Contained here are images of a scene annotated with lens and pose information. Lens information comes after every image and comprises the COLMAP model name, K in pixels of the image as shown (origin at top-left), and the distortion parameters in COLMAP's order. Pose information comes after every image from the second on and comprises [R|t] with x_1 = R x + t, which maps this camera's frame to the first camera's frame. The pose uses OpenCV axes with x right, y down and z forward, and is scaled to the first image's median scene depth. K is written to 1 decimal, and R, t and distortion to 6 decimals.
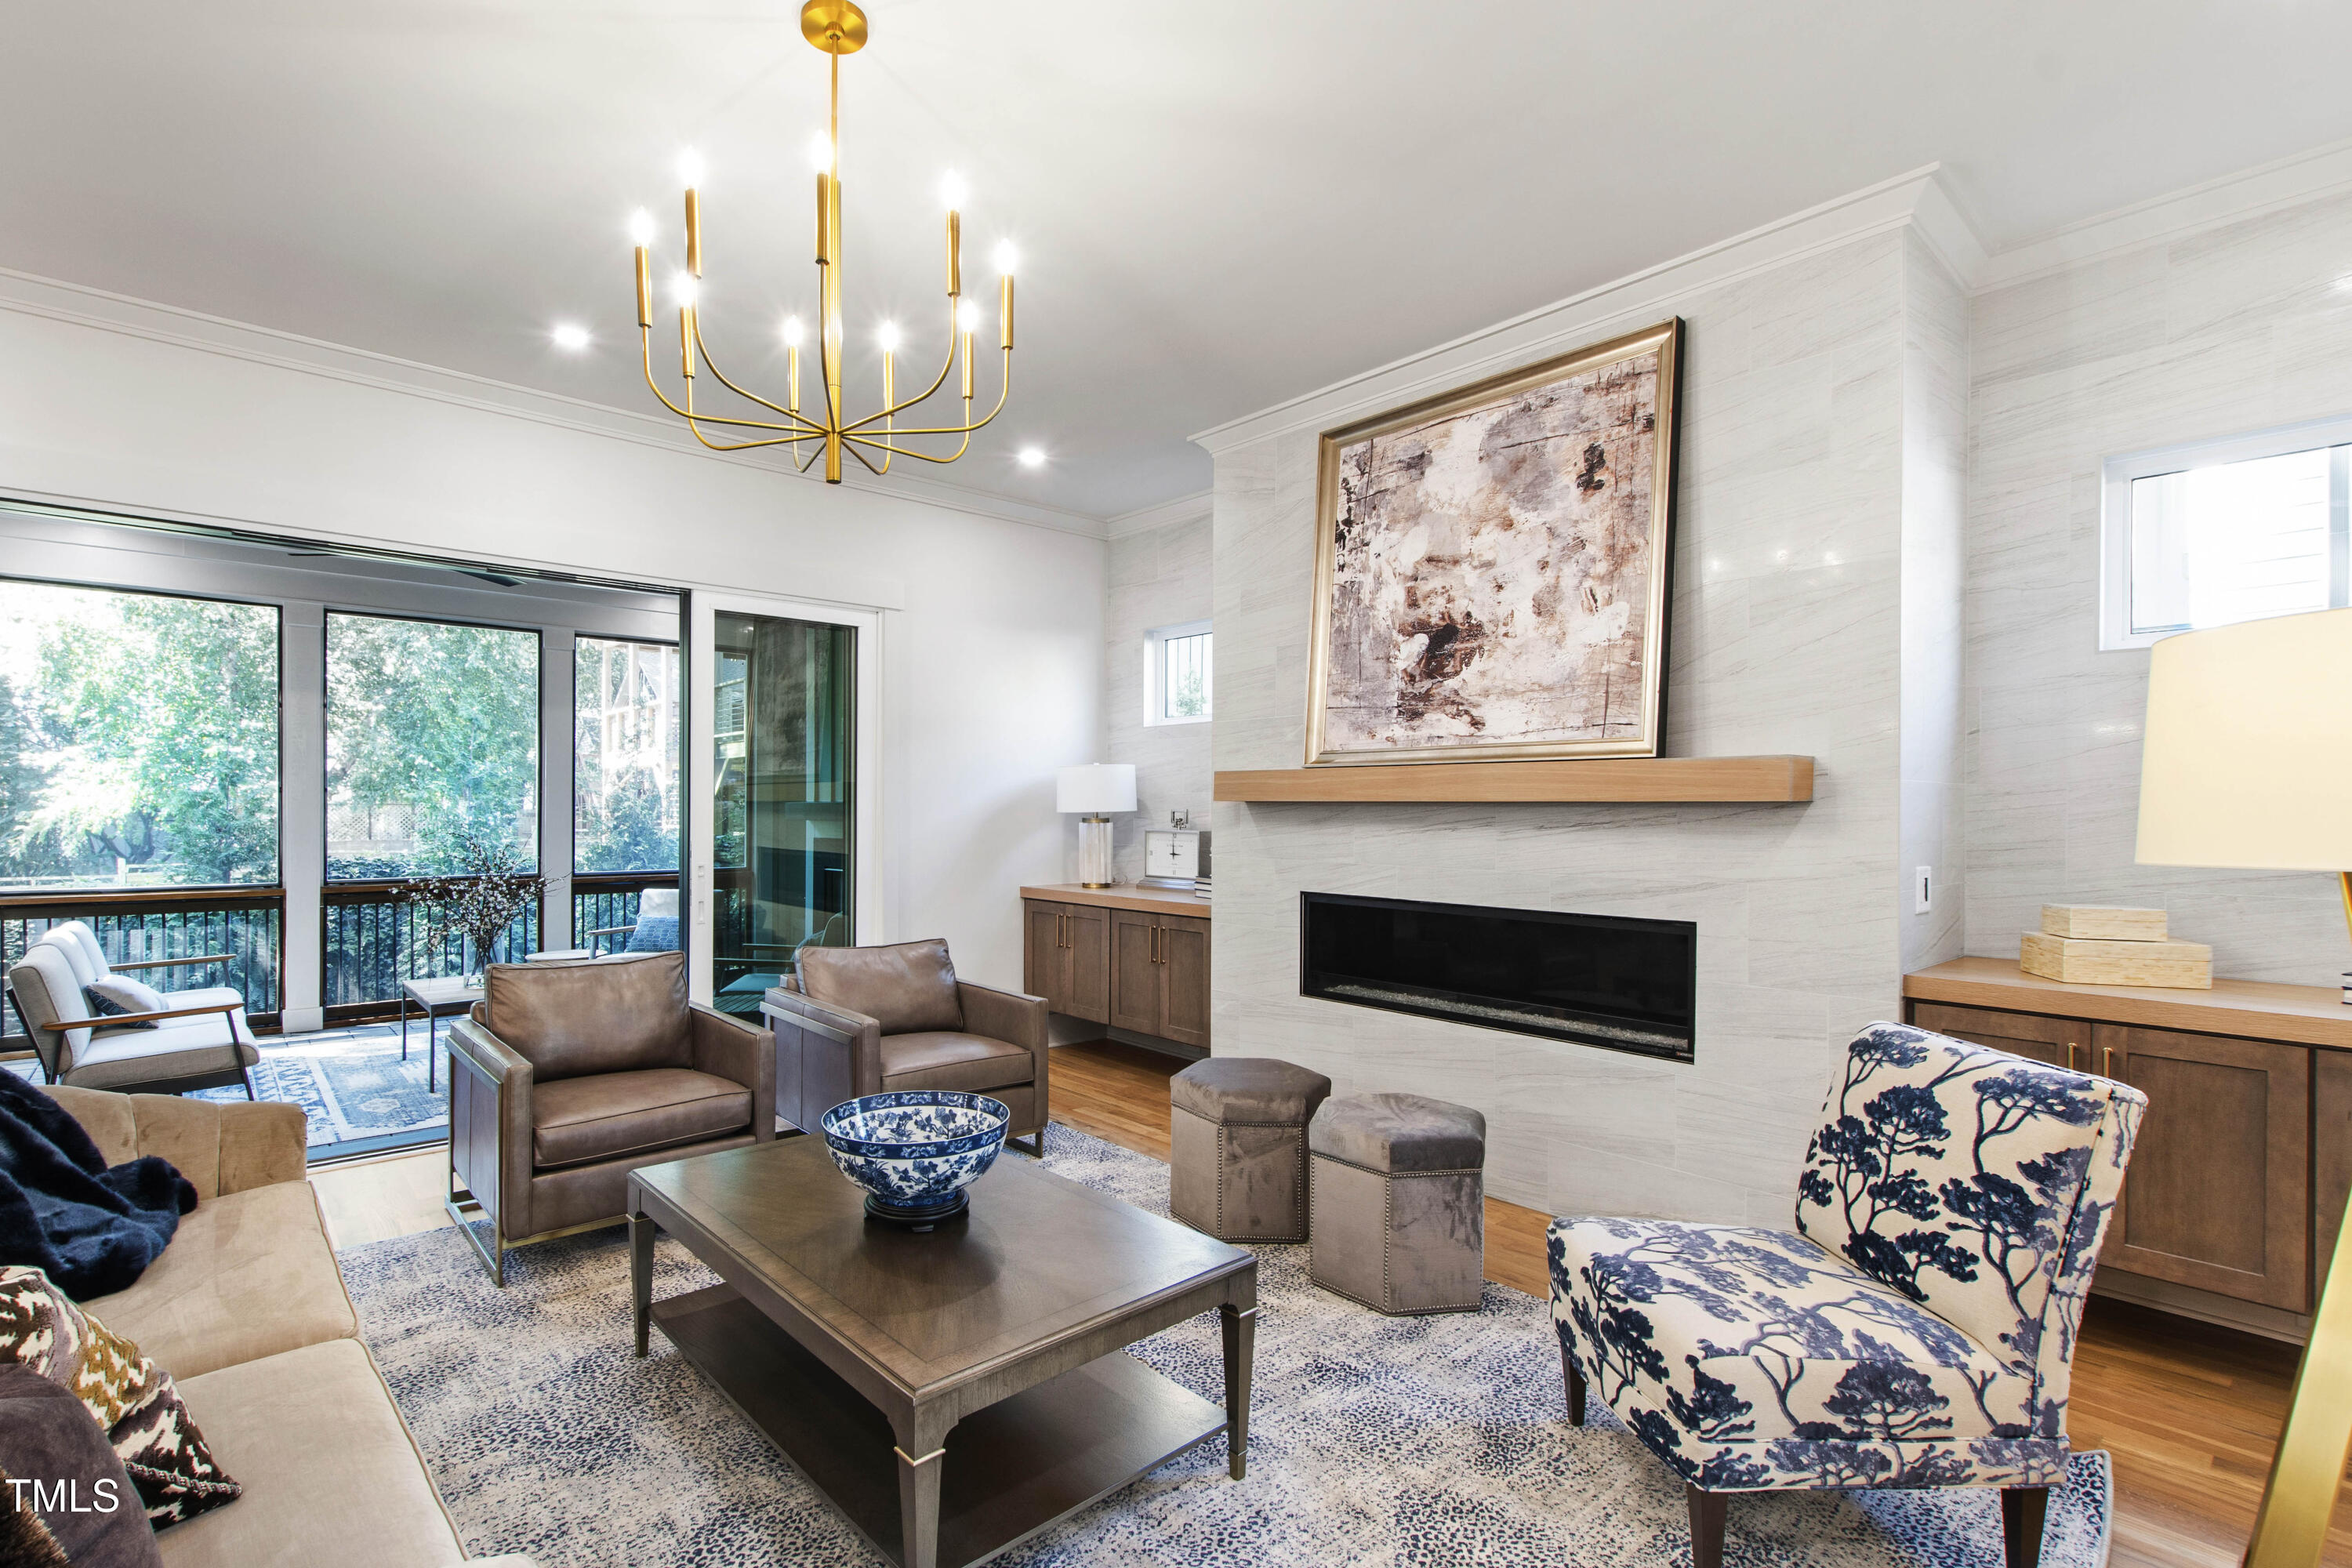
lens RADIAL K [[1081.7, 0, 1128.9], [0, 1081.7, 809.1], [0, 0, 1]] dist [0.001314, -0.000417]
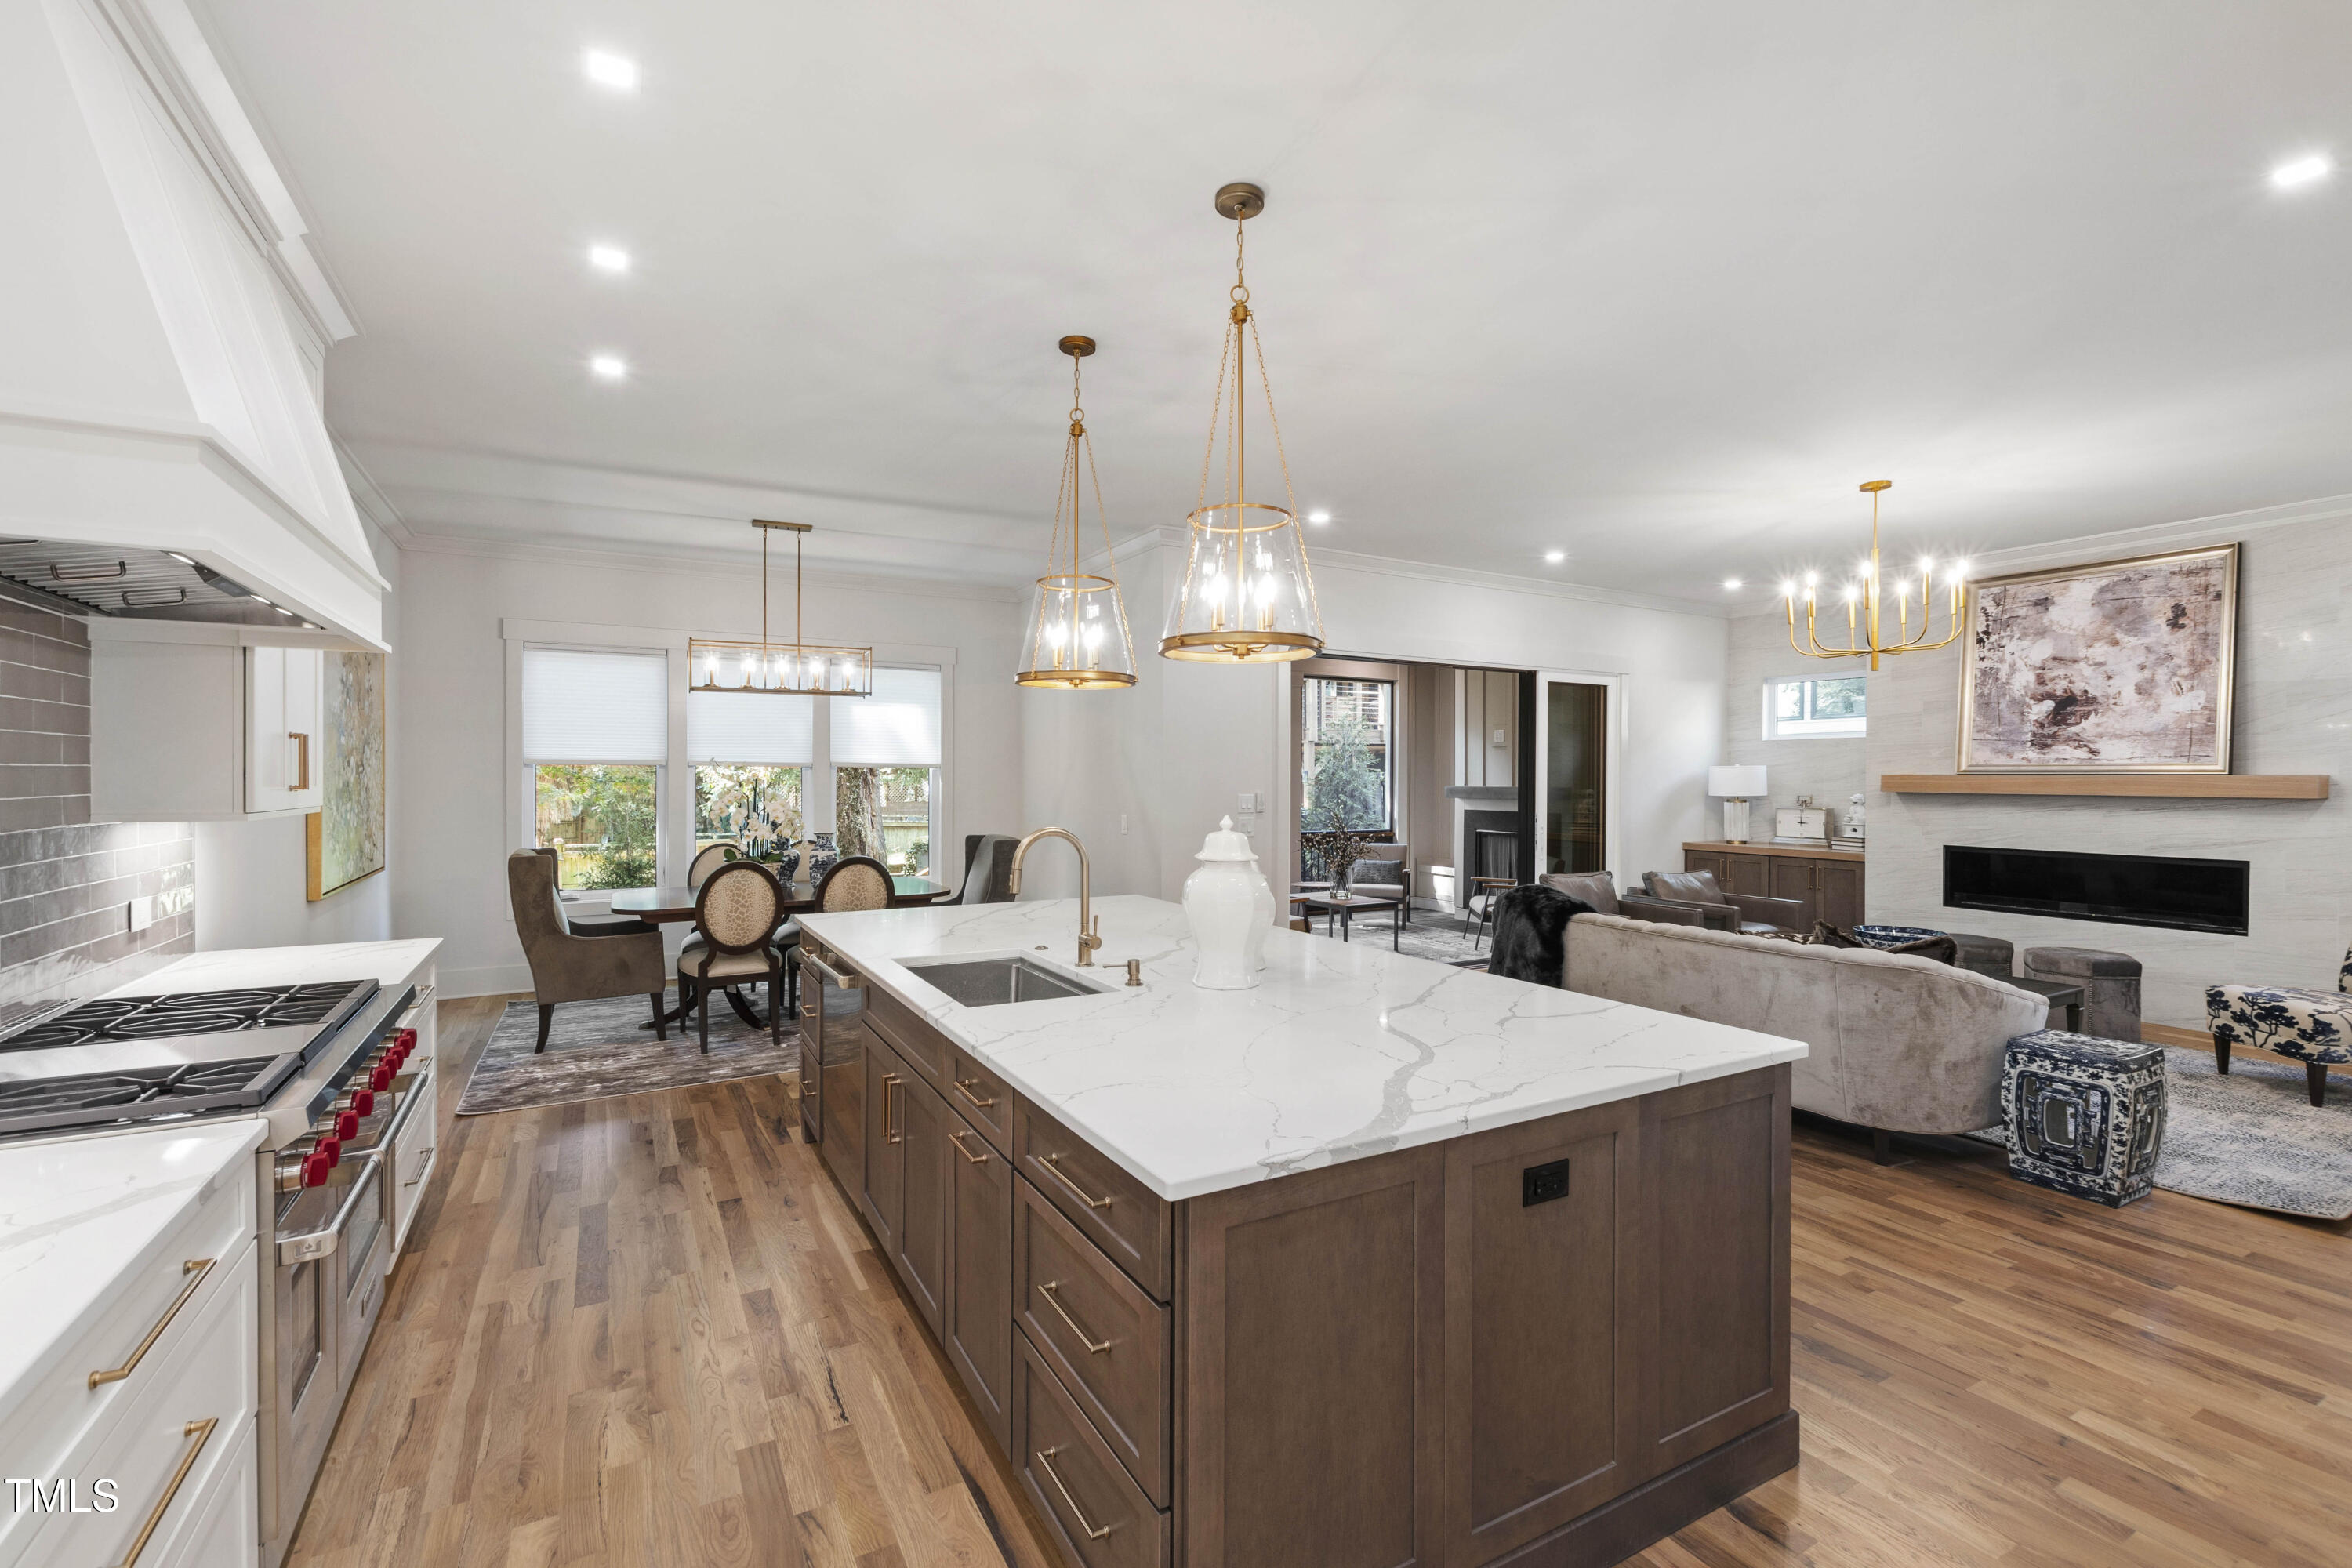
lens RADIAL K [[1029.9, 0, 1185.8], [0, 1029.9, 780.0], [0, 0, 1]] dist [0.005370, -0.003843]
pose [[0.981220, -0.001487, -0.192888, -0.818700], [0.001945, 0.999996, 0.002184, -0.038189], [0.192884, -0.002519, 0.981218, -0.968507]]
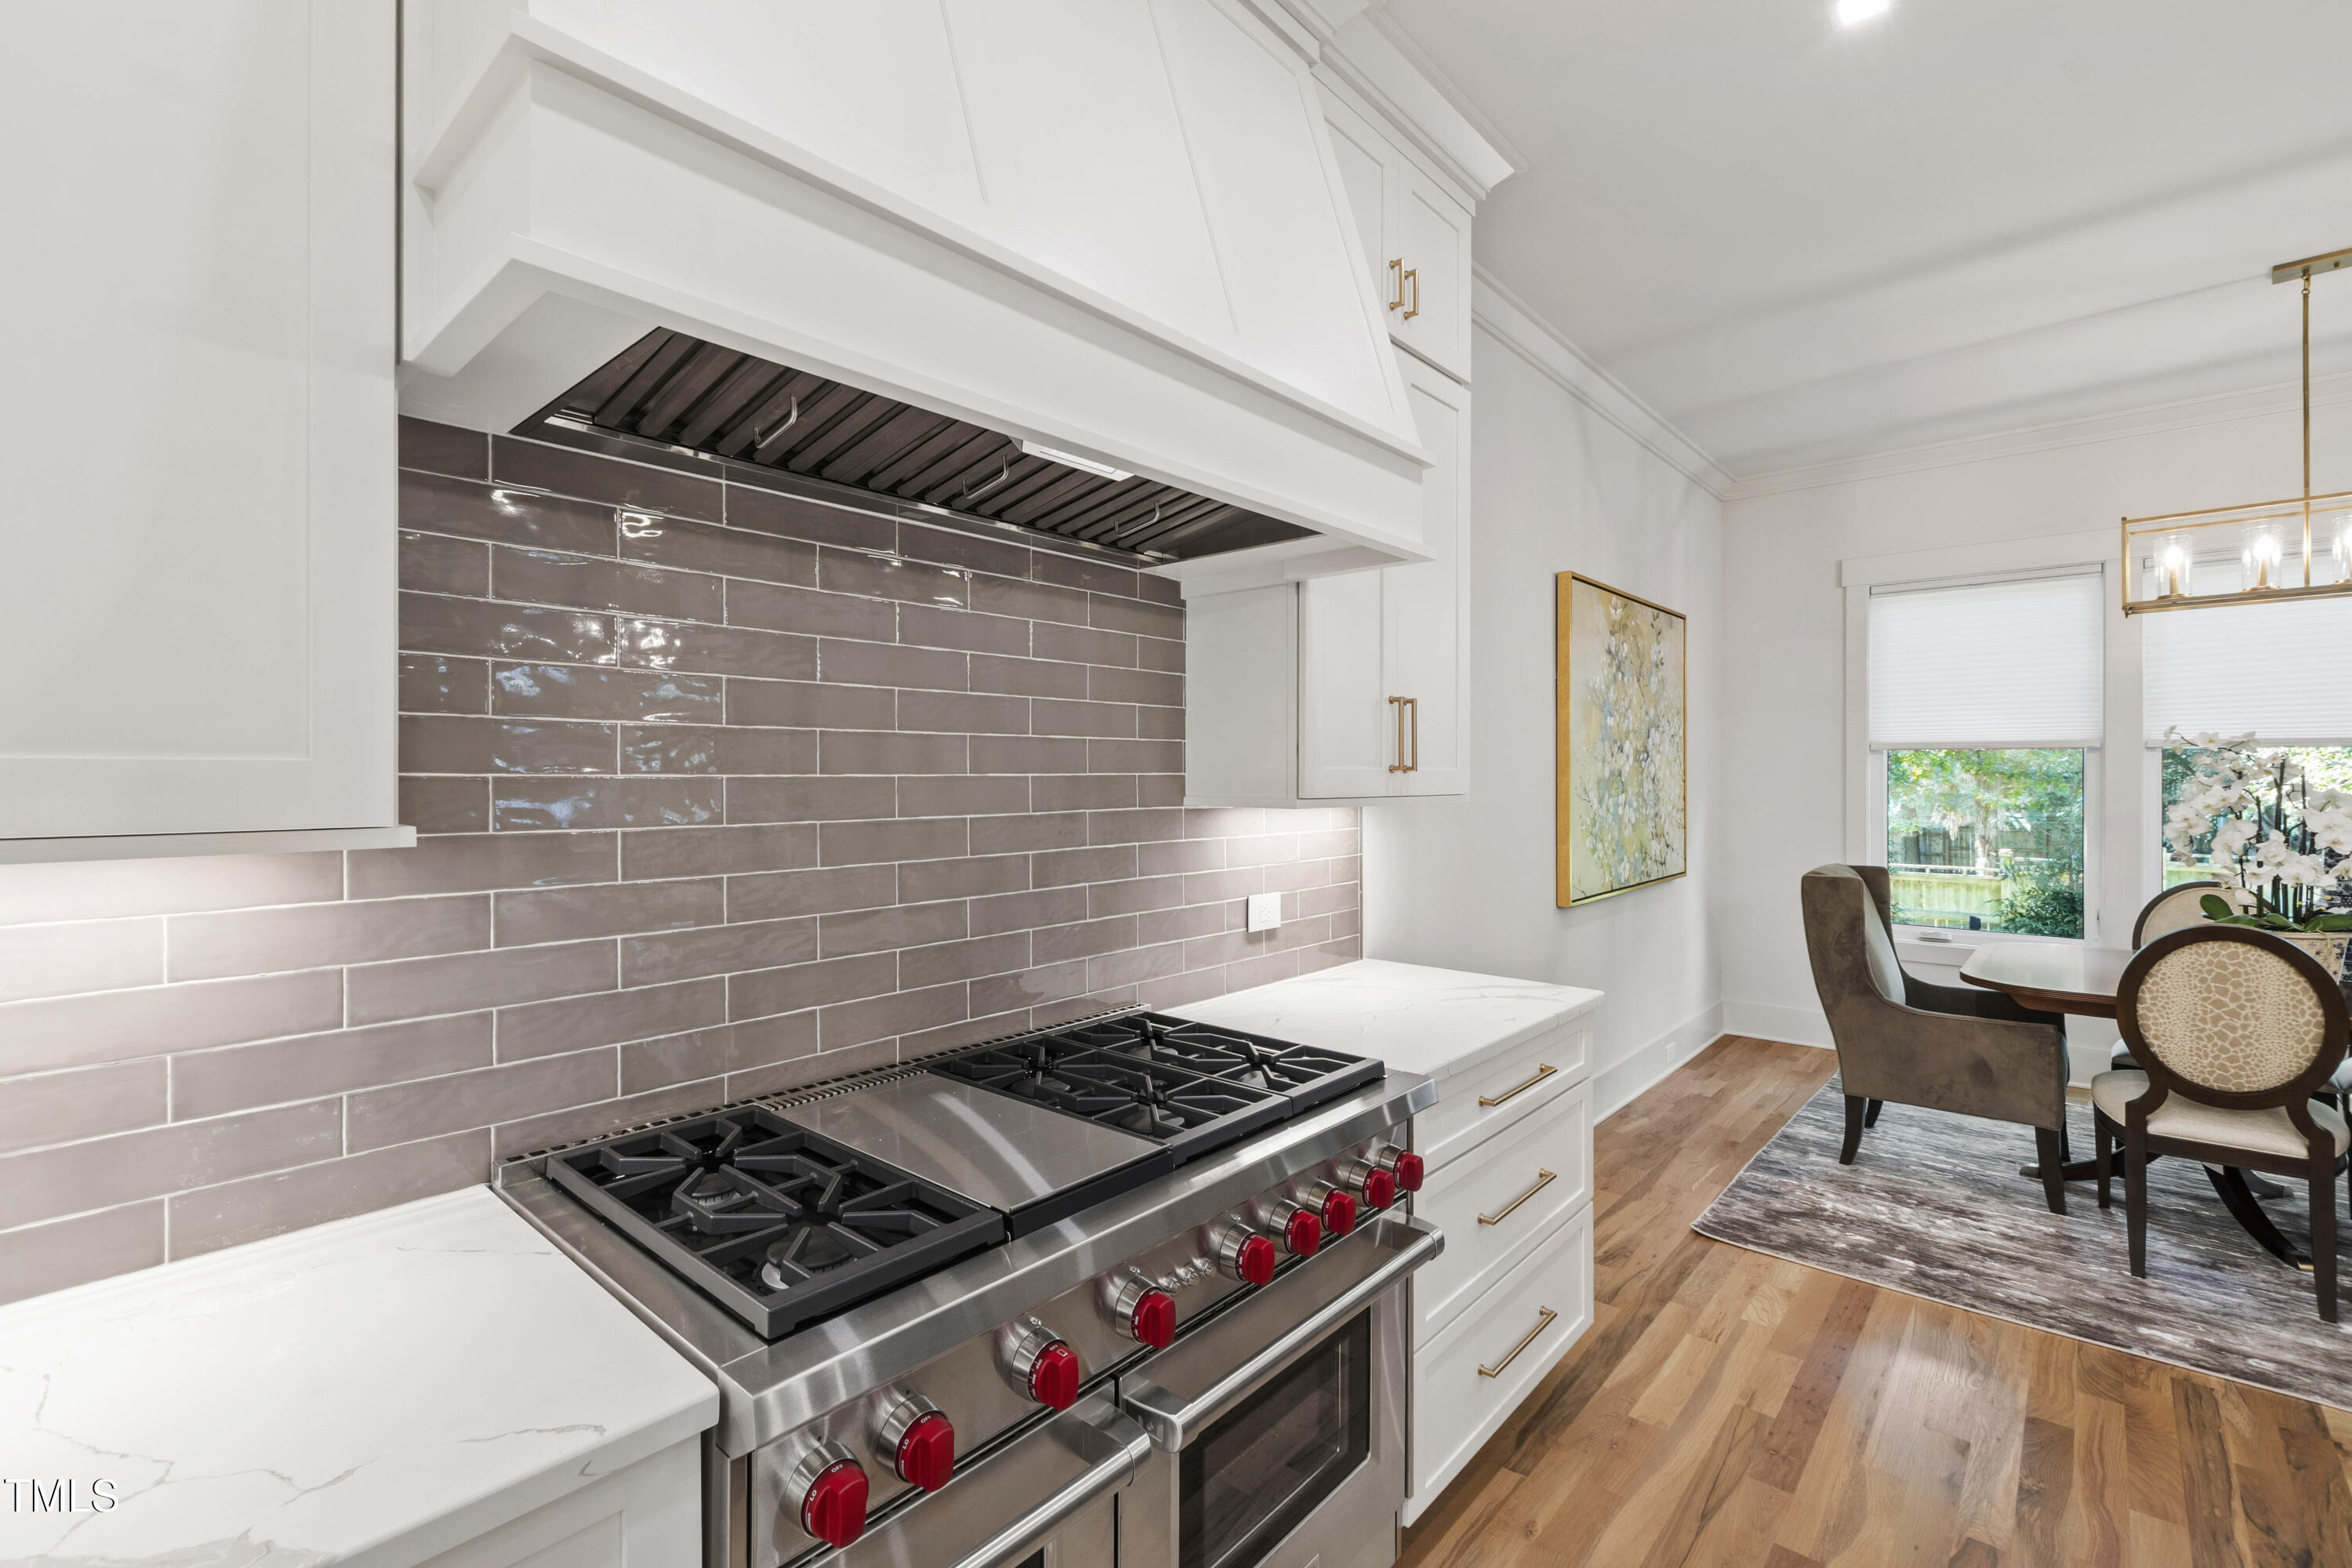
lens RADIAL K [[1029.9, 0, 1135.3], [0, 1029.9, 773.3], [0, 0, 1]] dist [0.005370, -0.003843]
pose [[0.113469, -0.004734, -0.993530, -1.064591], [-0.001885, 0.999986, -0.004980, -0.025599], [0.993540, 0.002438, 0.113458, -0.535481]]
